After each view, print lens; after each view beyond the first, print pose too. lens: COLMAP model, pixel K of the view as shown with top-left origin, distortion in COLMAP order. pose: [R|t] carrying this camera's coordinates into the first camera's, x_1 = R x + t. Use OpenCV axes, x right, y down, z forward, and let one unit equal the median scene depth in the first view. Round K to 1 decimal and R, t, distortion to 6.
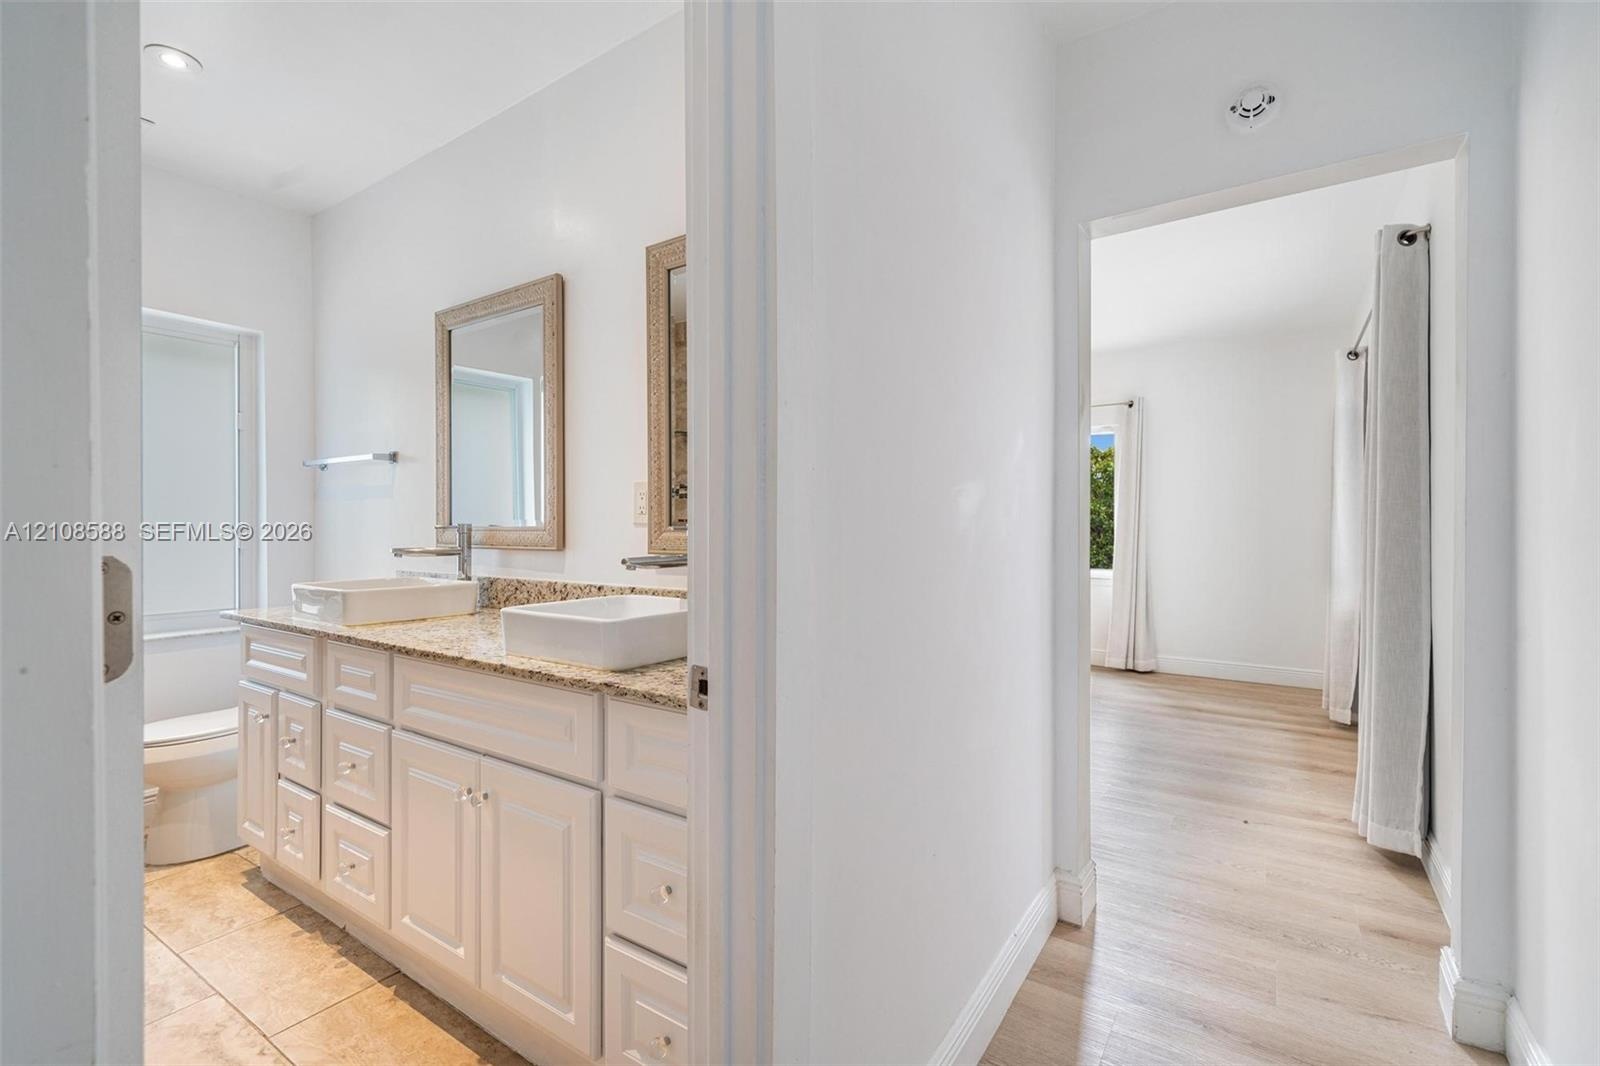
lens RADIAL K [[725.5, 0, 796.1], [0, 725.5, 528.1], [0, 0, 1]] dist [-0.001307, -0.000519]
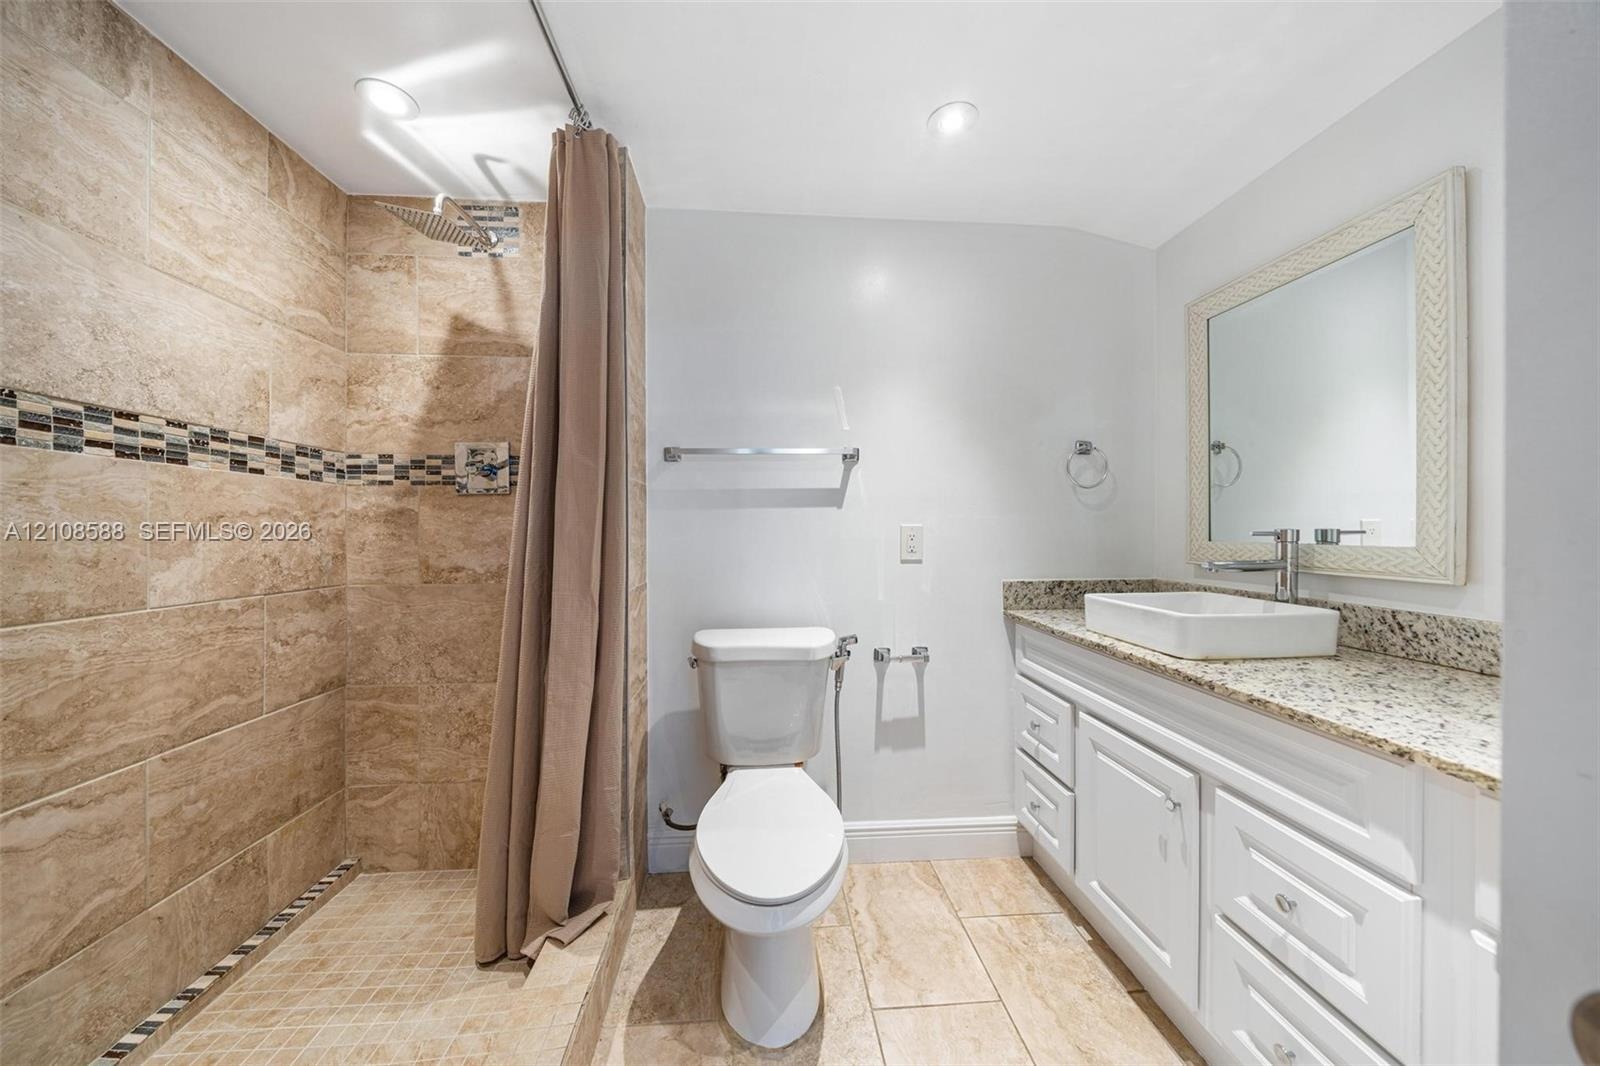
lens RADIAL K [[725.5, 0, 796.1], [0, 725.5, 528.1], [0, 0, 1]] dist [-0.001307, -0.000519]
pose [[0.600068, -0.010288, -0.799883, 0.168572], [-0.003869, 0.999868, -0.015763, 0.007738], [0.799940, 0.012554, 0.599949, -0.106719]]
